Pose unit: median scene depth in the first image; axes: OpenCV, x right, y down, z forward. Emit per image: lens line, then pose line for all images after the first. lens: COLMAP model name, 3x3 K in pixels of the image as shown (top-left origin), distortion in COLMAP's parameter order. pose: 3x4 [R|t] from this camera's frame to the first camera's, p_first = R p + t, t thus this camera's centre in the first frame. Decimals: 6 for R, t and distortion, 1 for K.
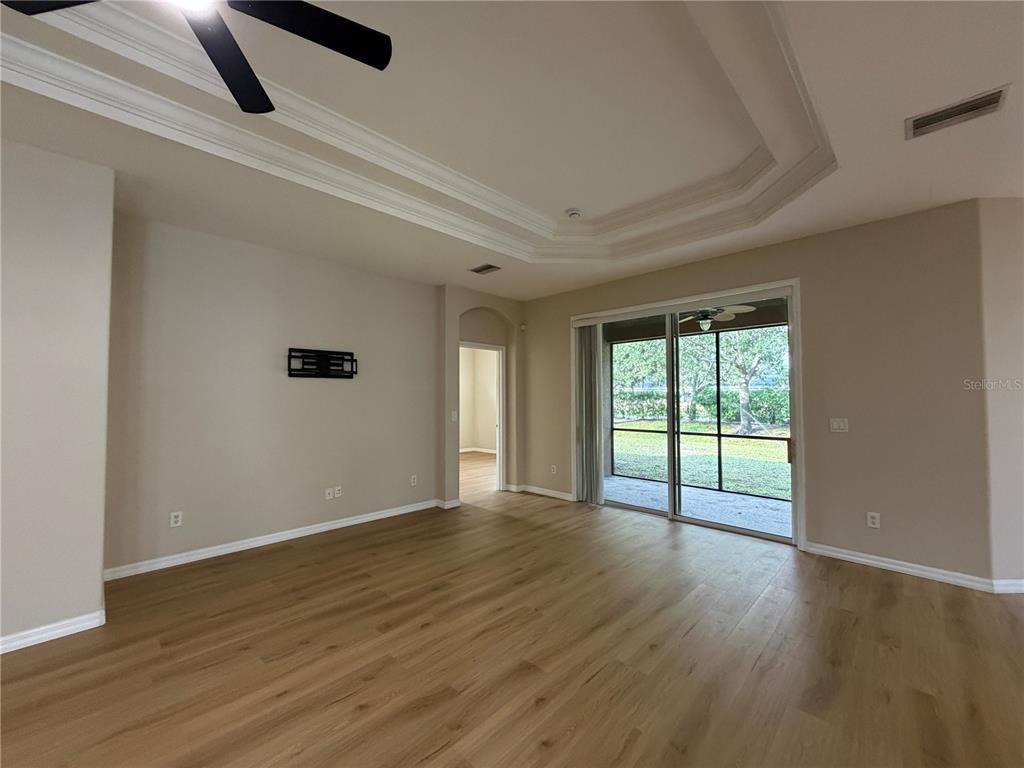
lens RADIAL K [[409.1, 0, 512.0], [0, 409.1, 384.0], [0, 0, 1]] dist [0.000607, 0.000033]
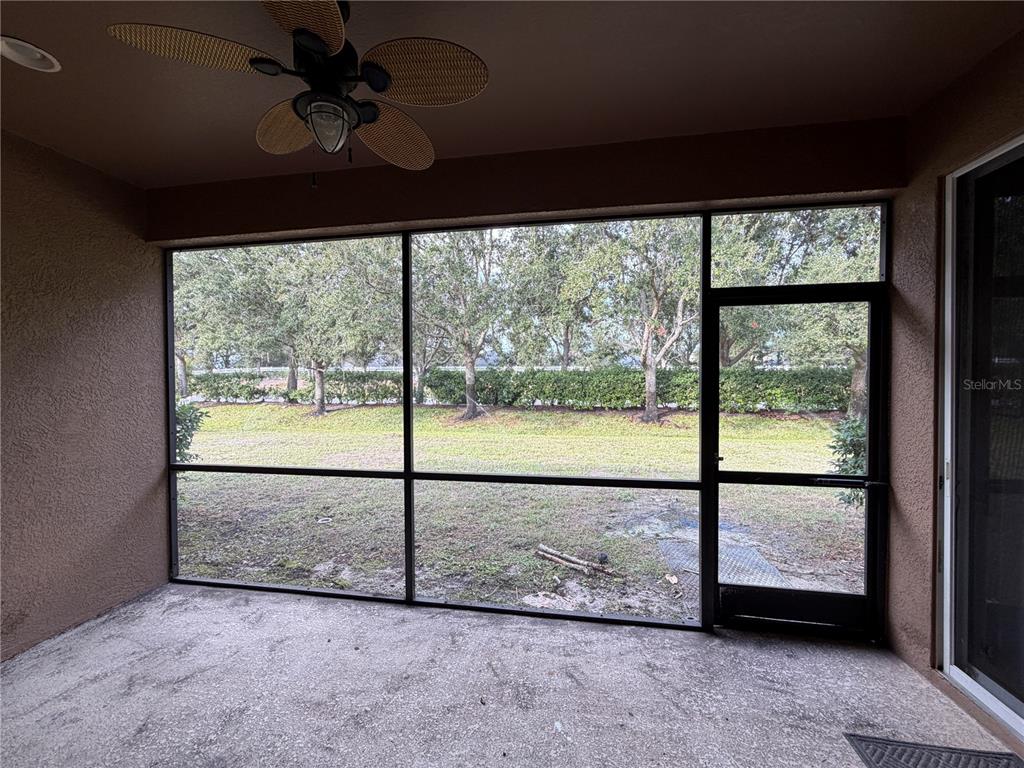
lens RADIAL K [[409.1, 0, 512.0], [0, 409.1, 384.0], [0, 0, 1]] dist [0.000607, 0.000033]
pose [[0.817544, -0.014471, 0.575684, 0.283712], [-0.014046, 0.998886, 0.045055, 0.007877], [-0.575695, -0.044920, 0.816430, 0.479810]]
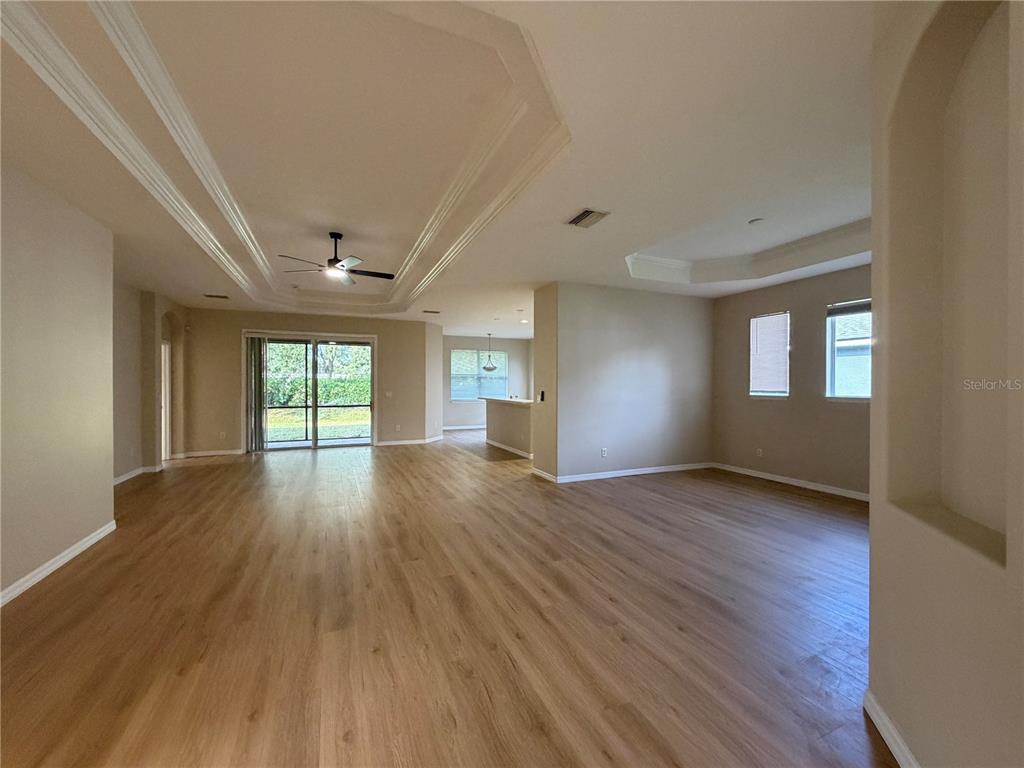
lens RADIAL K [[409.1, 0, 512.0], [0, 409.1, 384.0], [0, 0, 1]] dist [0.000607, 0.000033]
pose [[0.318544, -0.007216, 0.947881, -0.648150], [-0.024940, 0.999561, 0.015991, -0.012653], [-0.947580, -0.028734, 0.318224, -0.259512]]
